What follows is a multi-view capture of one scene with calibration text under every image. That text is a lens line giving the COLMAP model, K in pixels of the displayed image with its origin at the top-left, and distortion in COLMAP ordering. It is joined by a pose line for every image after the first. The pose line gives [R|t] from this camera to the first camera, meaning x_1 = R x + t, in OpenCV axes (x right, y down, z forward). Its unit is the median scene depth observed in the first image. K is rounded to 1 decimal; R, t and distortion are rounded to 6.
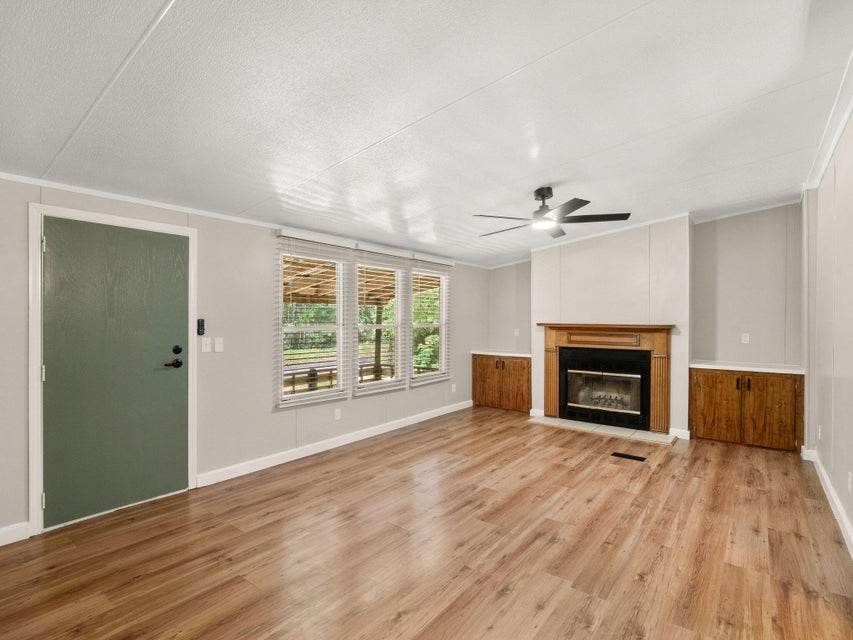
lens RADIAL K [[421.7, 0, 427.0], [0, 421.7, 318.9], [0, 0, 1]] dist [-0.008876, 0.001610]
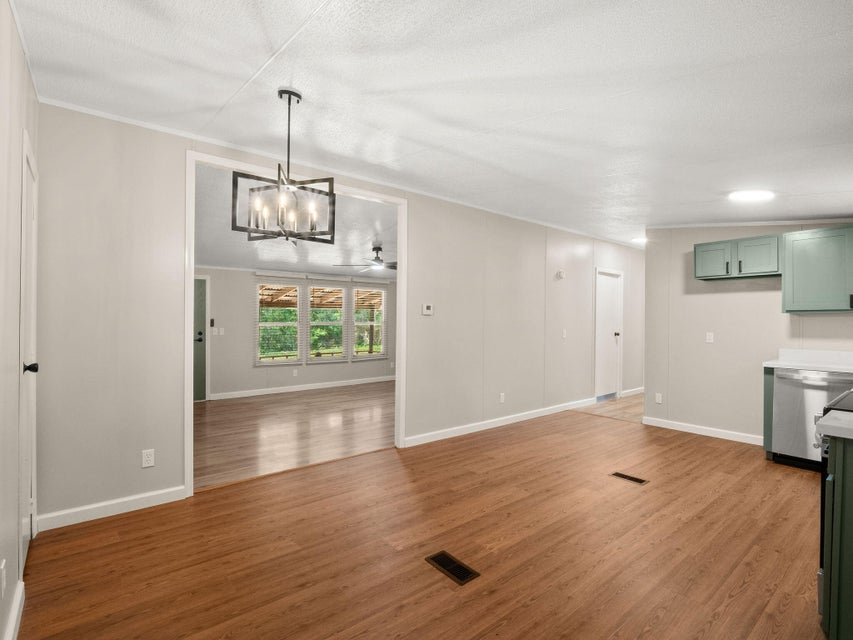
lens RADIAL K [[421.7, 0, 433.7], [0, 421.7, 319.2], [0, 0, 1]] dist [-0.008876, 0.001610]
pose [[0.970007, 0.004012, -0.243046, 0.949911], [-0.002938, 0.999984, 0.004783, -0.010225], [0.243061, -0.003926, 0.970003, -0.689160]]
